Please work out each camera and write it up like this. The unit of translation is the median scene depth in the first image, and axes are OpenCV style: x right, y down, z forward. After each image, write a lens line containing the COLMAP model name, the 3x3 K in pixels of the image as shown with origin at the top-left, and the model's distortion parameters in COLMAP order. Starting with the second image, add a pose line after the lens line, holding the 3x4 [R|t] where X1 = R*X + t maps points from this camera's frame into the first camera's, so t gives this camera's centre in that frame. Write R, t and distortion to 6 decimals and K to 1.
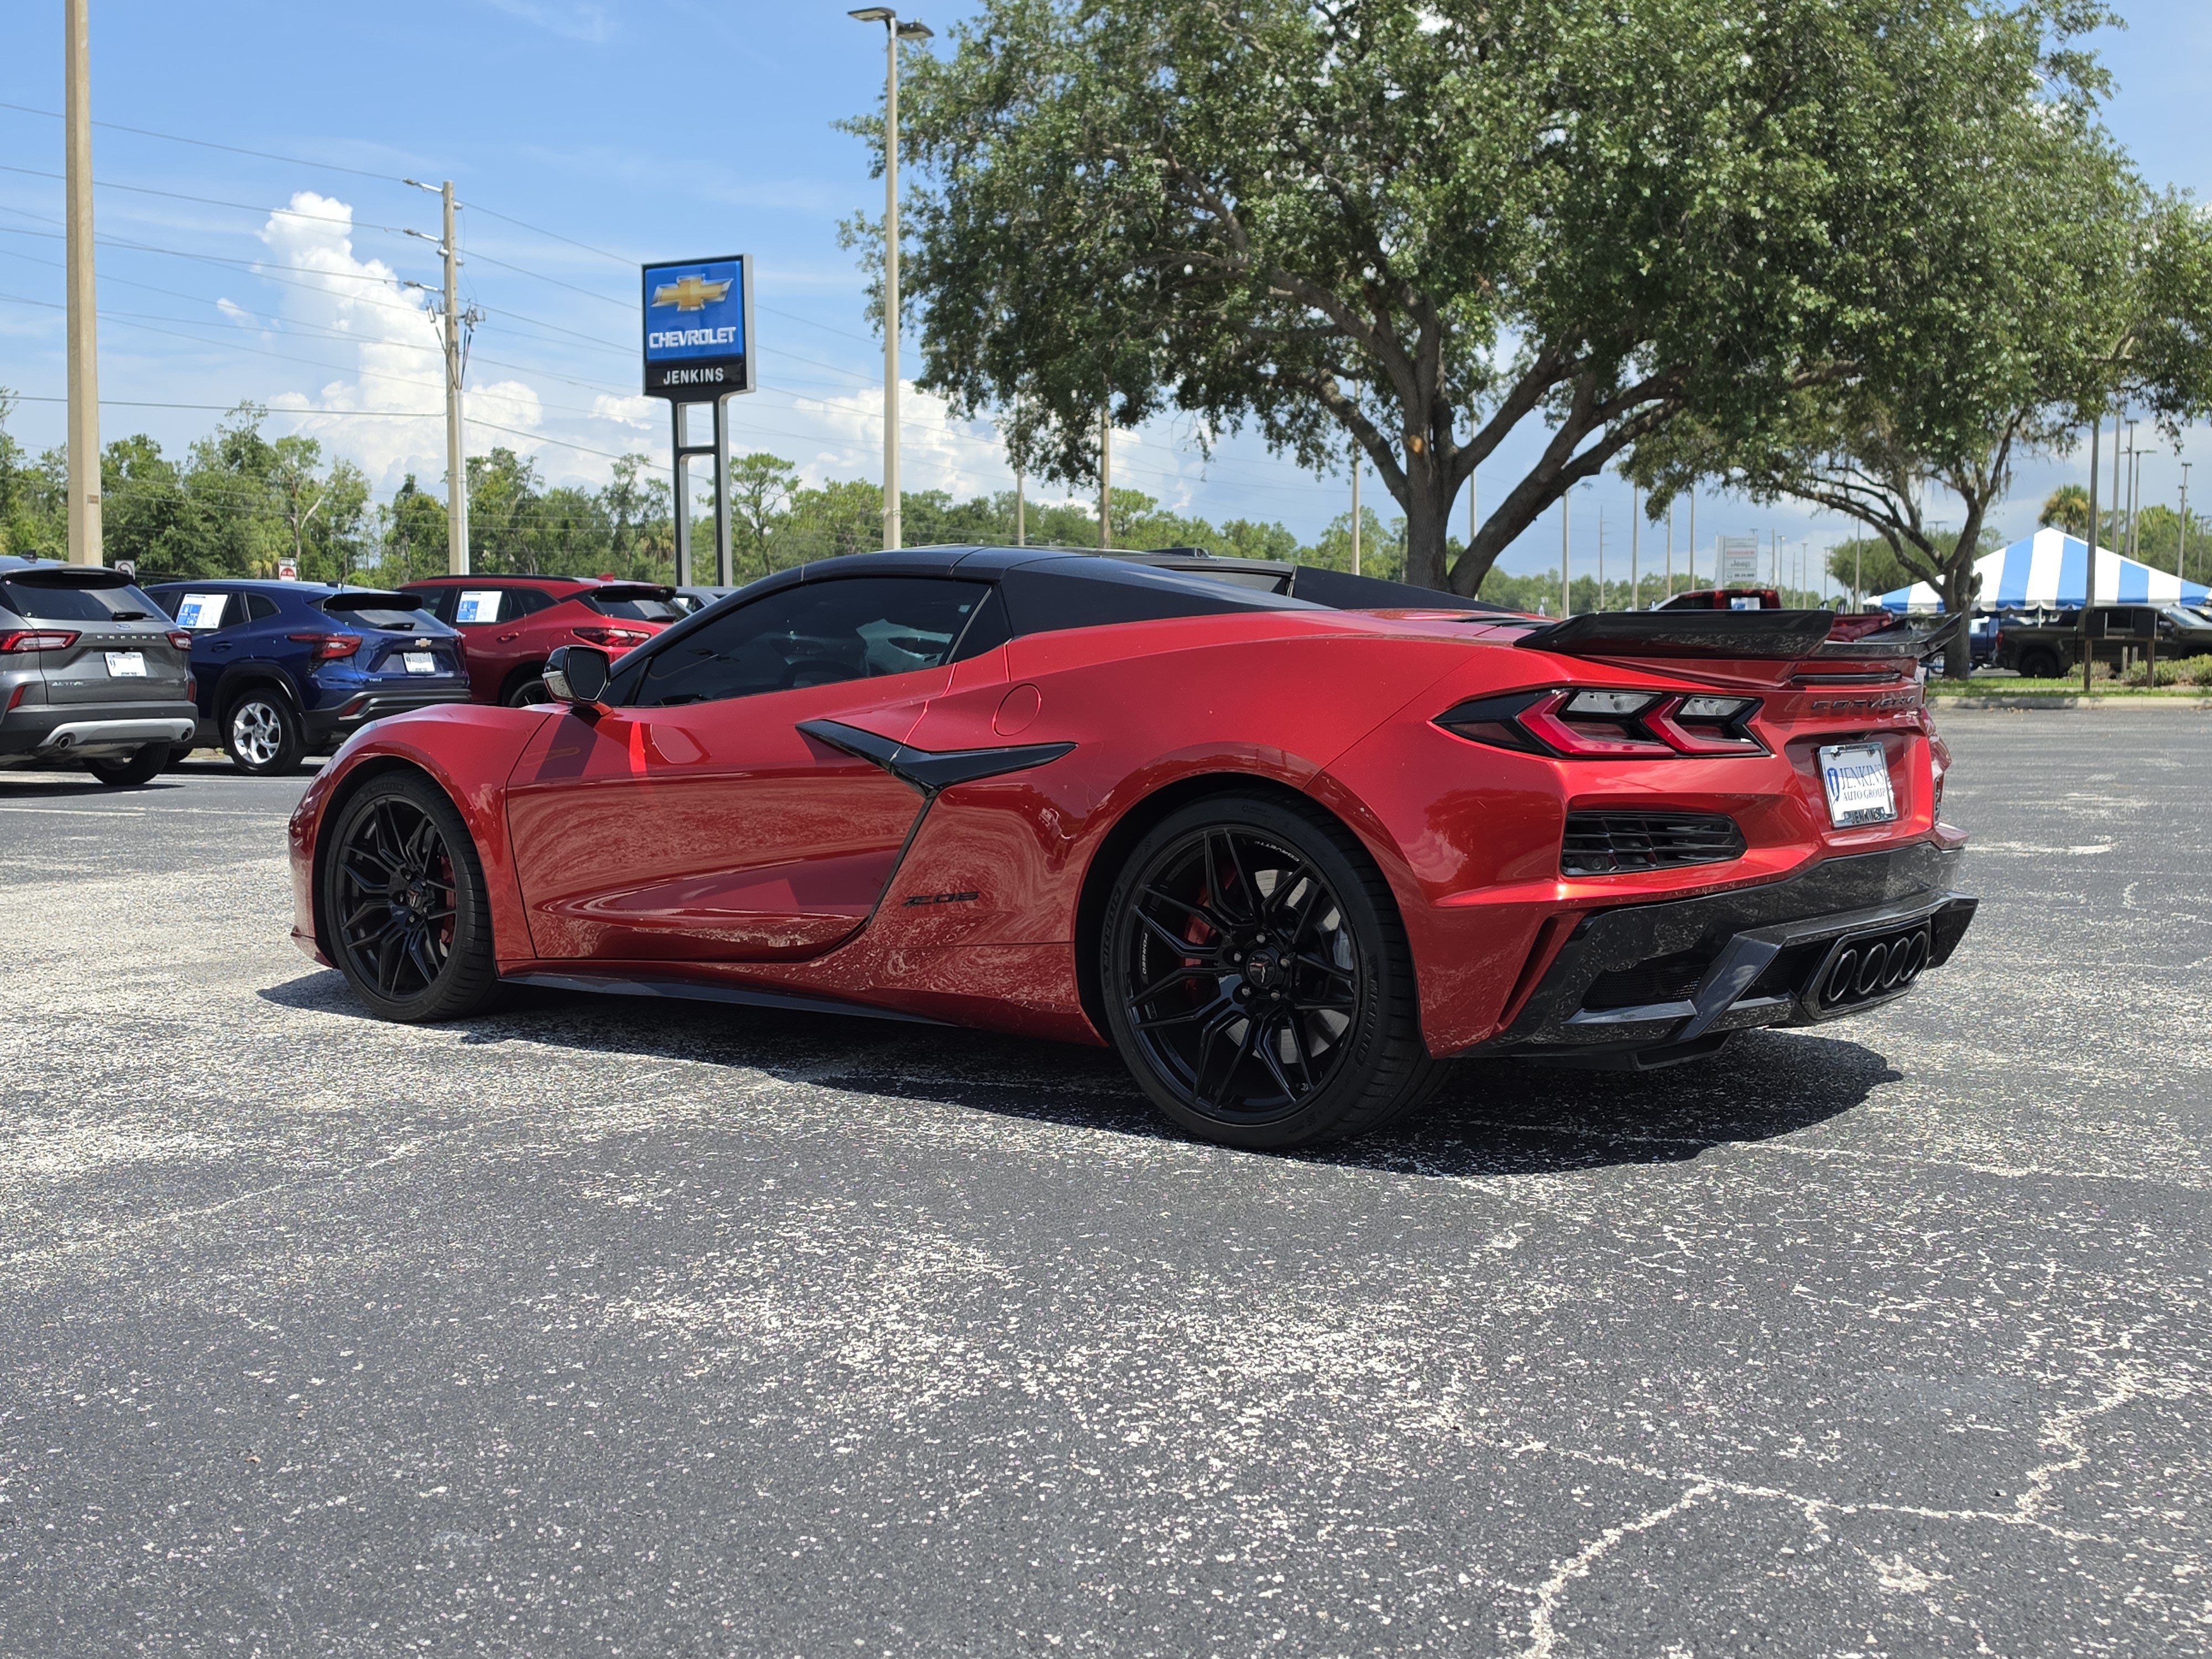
lens RADIAL K [[2435.7, 0, 1089.6], [0, 2435.7, 780.0], [0, 0, 1]] dist [0.135255, -0.234247]
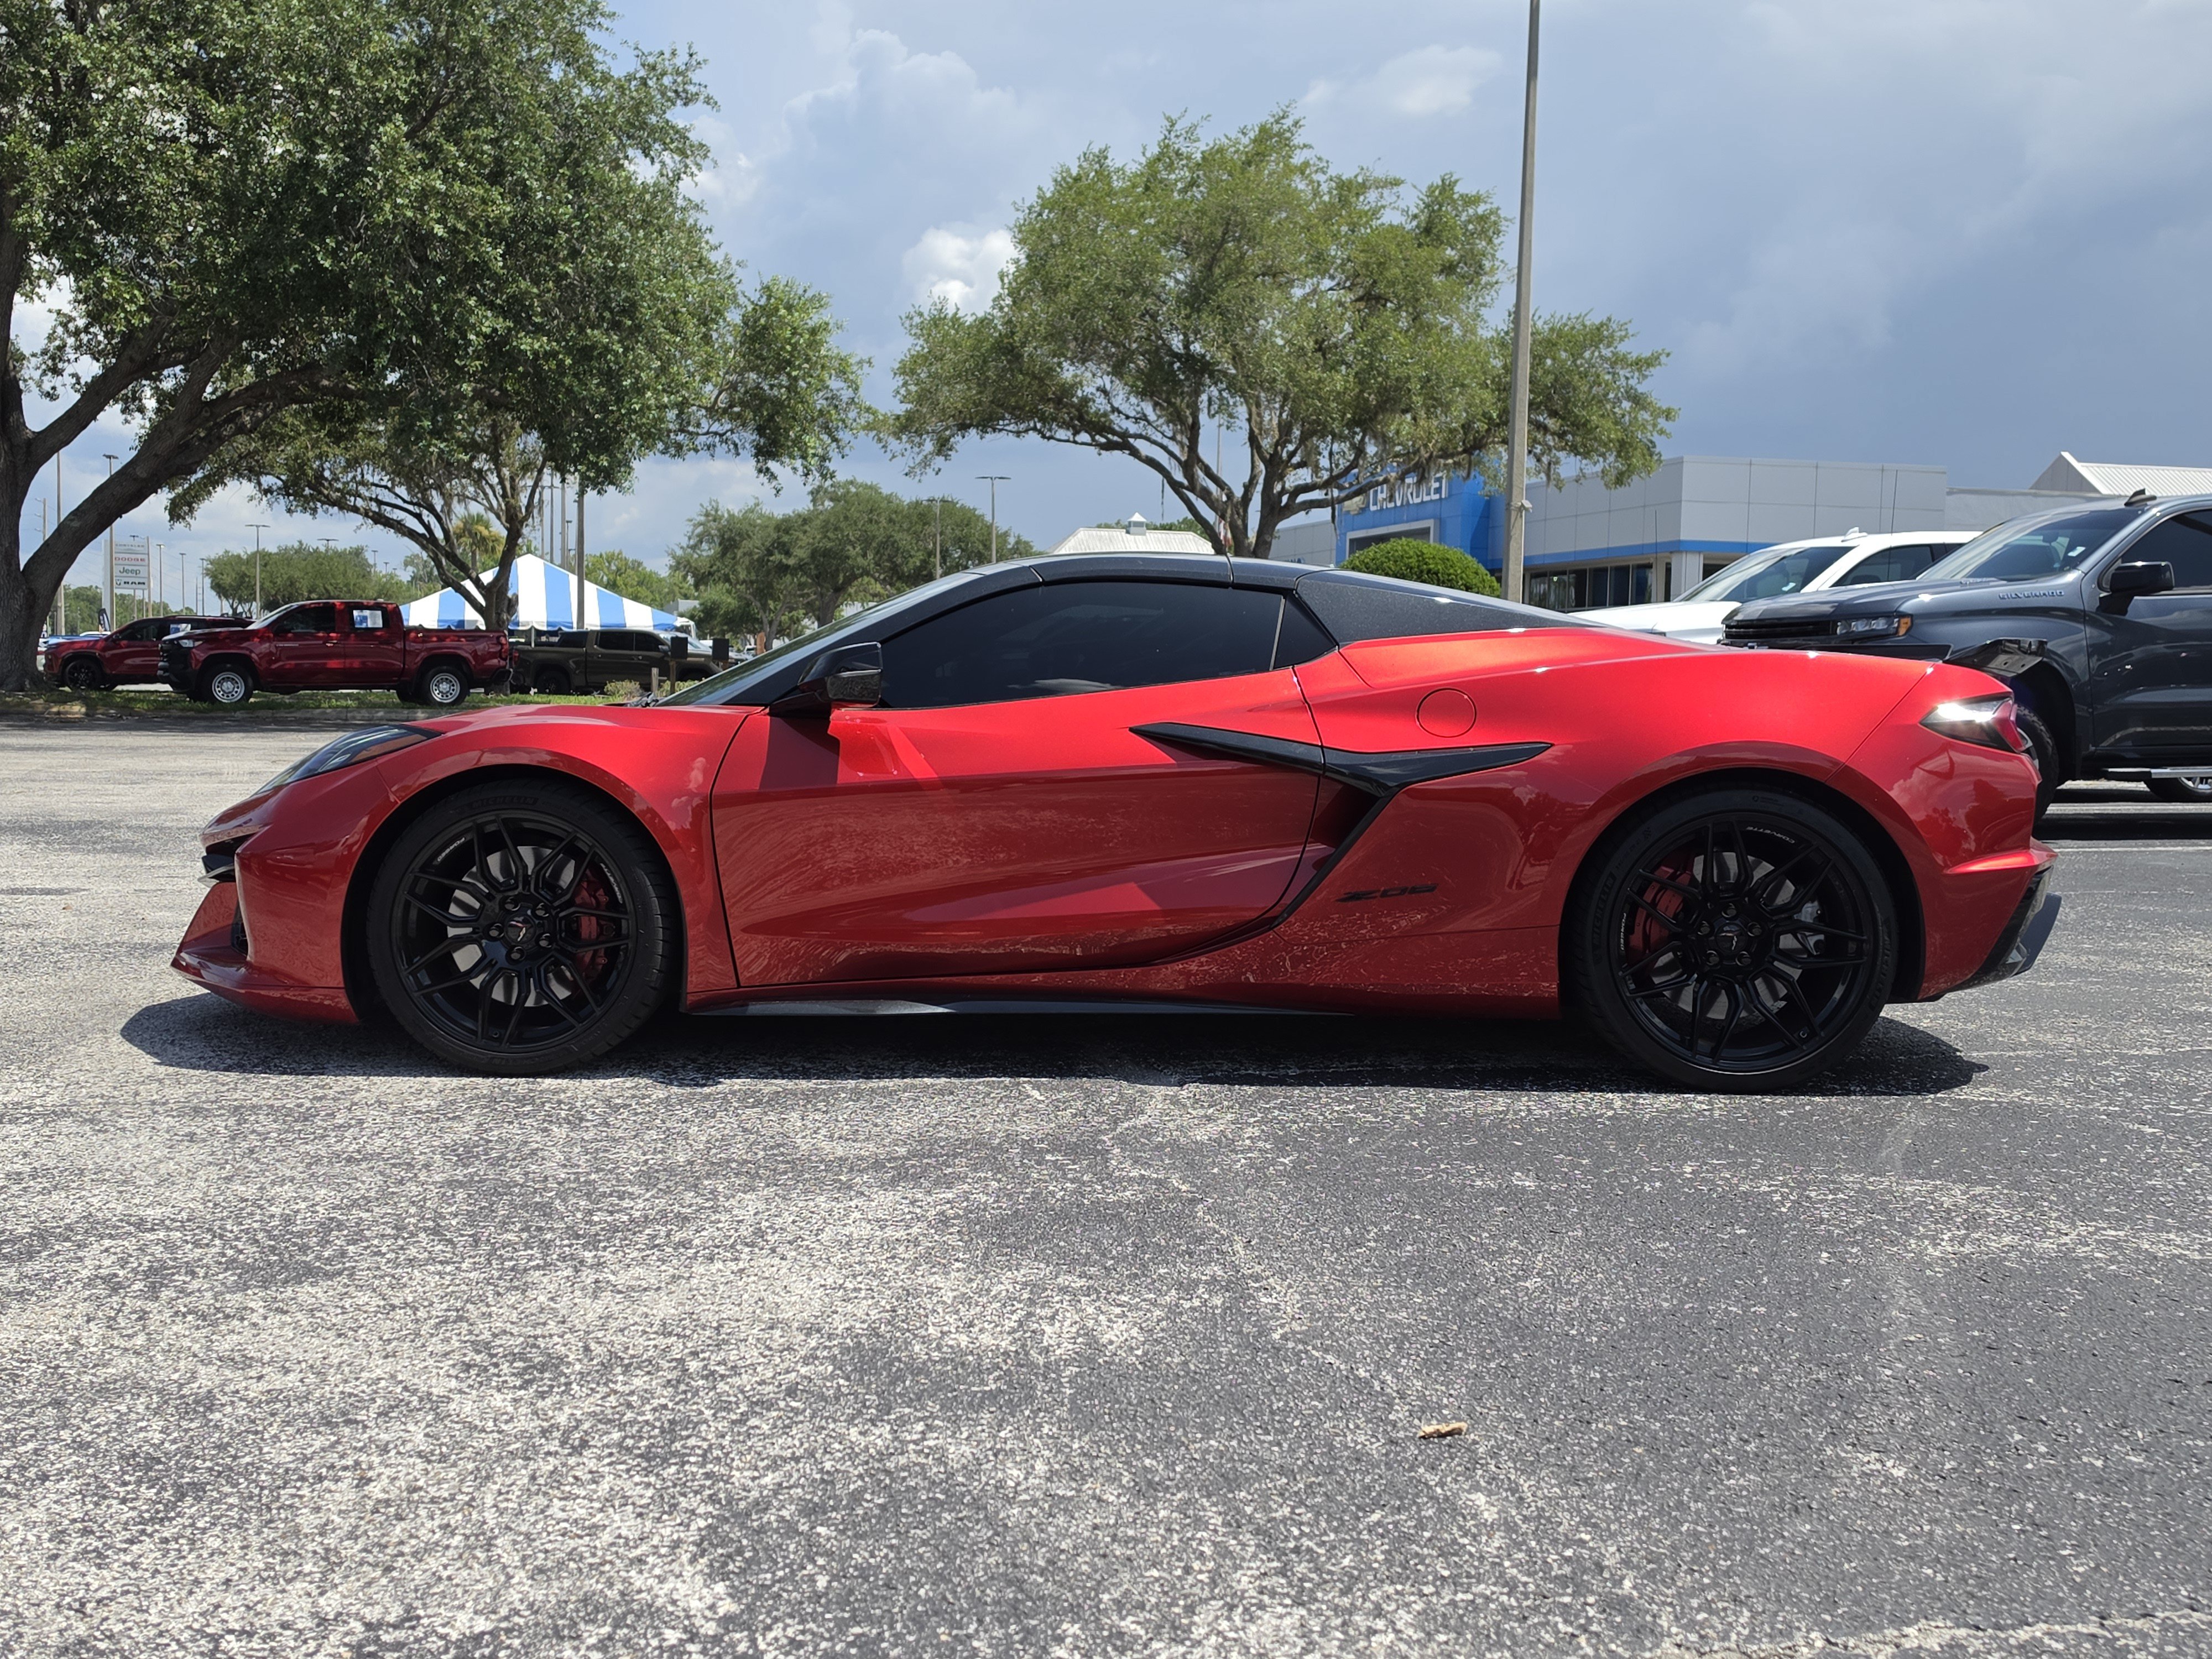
lens RADIAL K [[2462.6, 0, 1106.7], [0, 2462.6, 825.1], [0, 0, 1]] dist [-0.012298, -0.002705]
pose [[0.755514, -0.019340, 0.654847, -0.177179], [0.011479, 0.999802, 0.016284, 0.000165], [-0.655032, -0.004786, 0.755586, 0.058004]]
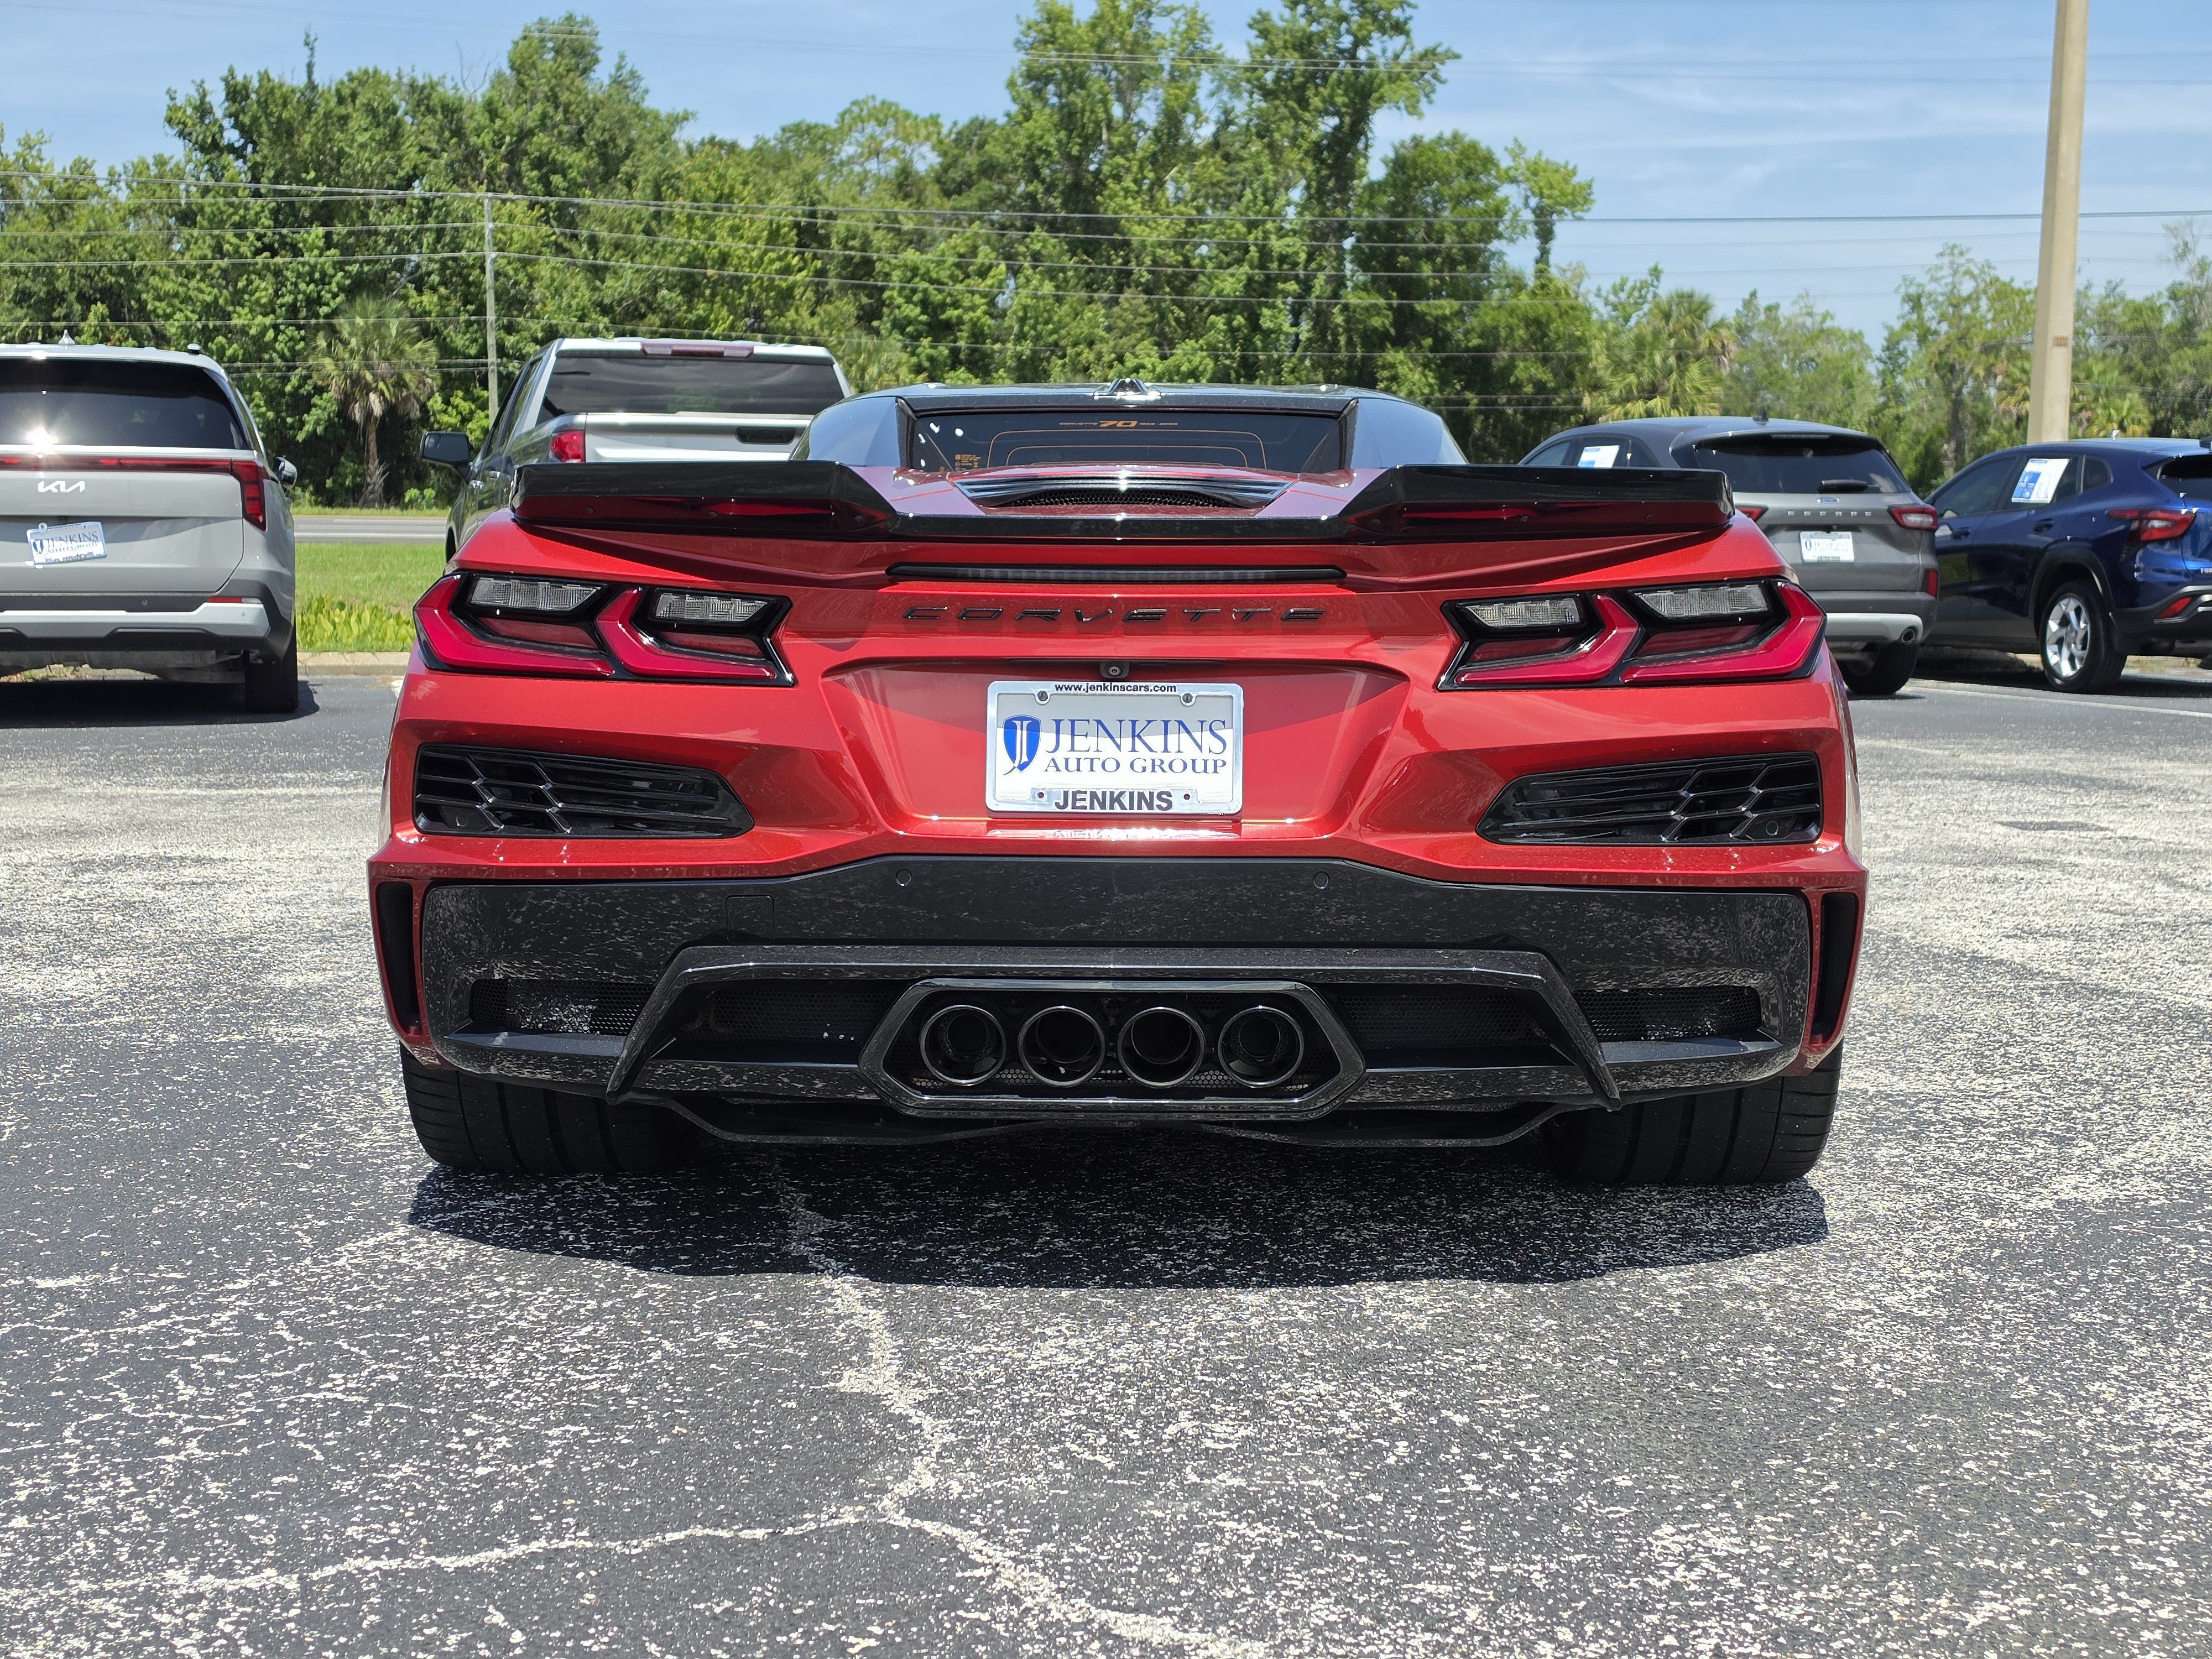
lens RADIAL K [[3094.3, 0, 1108.1], [0, 3094.3, 822.4], [0, 0, 1]] dist [0.229086, -0.656525]
pose [[0.596102, 0.084239, -0.798478, 0.182978], [-0.053626, 0.996438, 0.065089, -0.005912], [0.801116, 0.004019, 0.598495, 0.107048]]
